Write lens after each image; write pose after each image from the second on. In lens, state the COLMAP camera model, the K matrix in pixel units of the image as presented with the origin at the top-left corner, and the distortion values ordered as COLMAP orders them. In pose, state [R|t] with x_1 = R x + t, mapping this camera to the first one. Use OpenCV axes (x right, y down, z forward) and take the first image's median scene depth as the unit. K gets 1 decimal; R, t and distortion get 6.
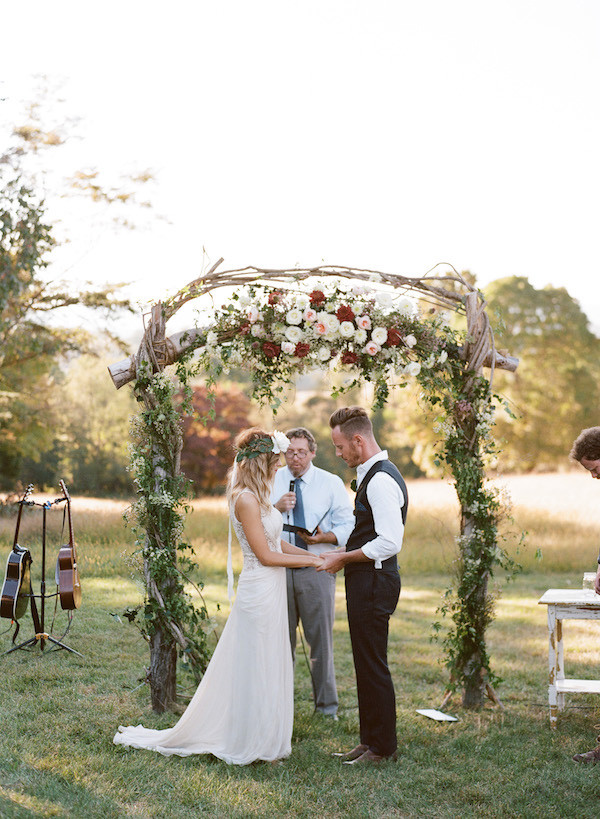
lens RADIAL K [[1130.2, 0, 300.2], [0, 1130.2, 443.7], [0, 0, 1]] dist [-0.302876, 1.116881]
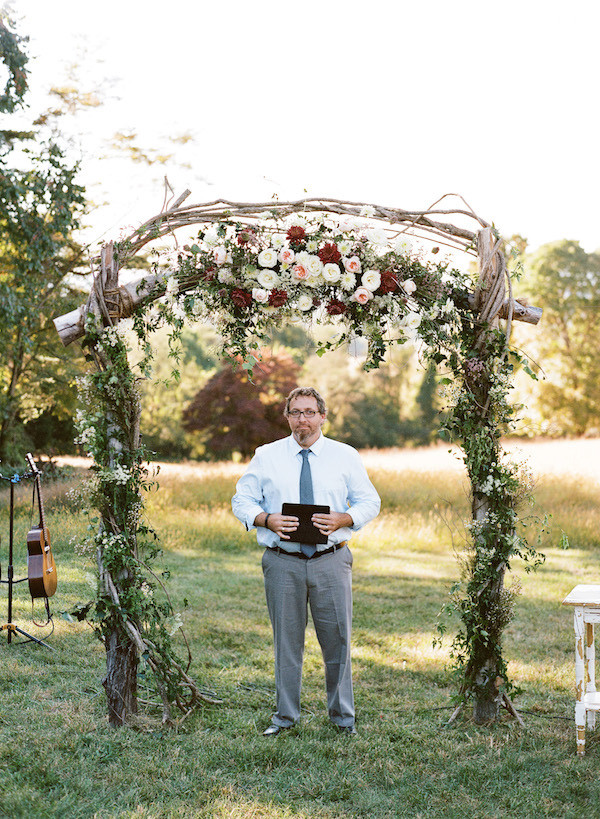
lens RADIAL K [[1130.2, 0, 300.2], [0, 1130.2, 443.7], [0, 0, 1]] dist [-0.302876, 1.116881]
pose [[0.999083, 0.000209, -0.042807, 0.051764], [0.001138, 0.999505, 0.031444, -0.001685], [0.042793, -0.031464, 0.998588, 0.162940]]
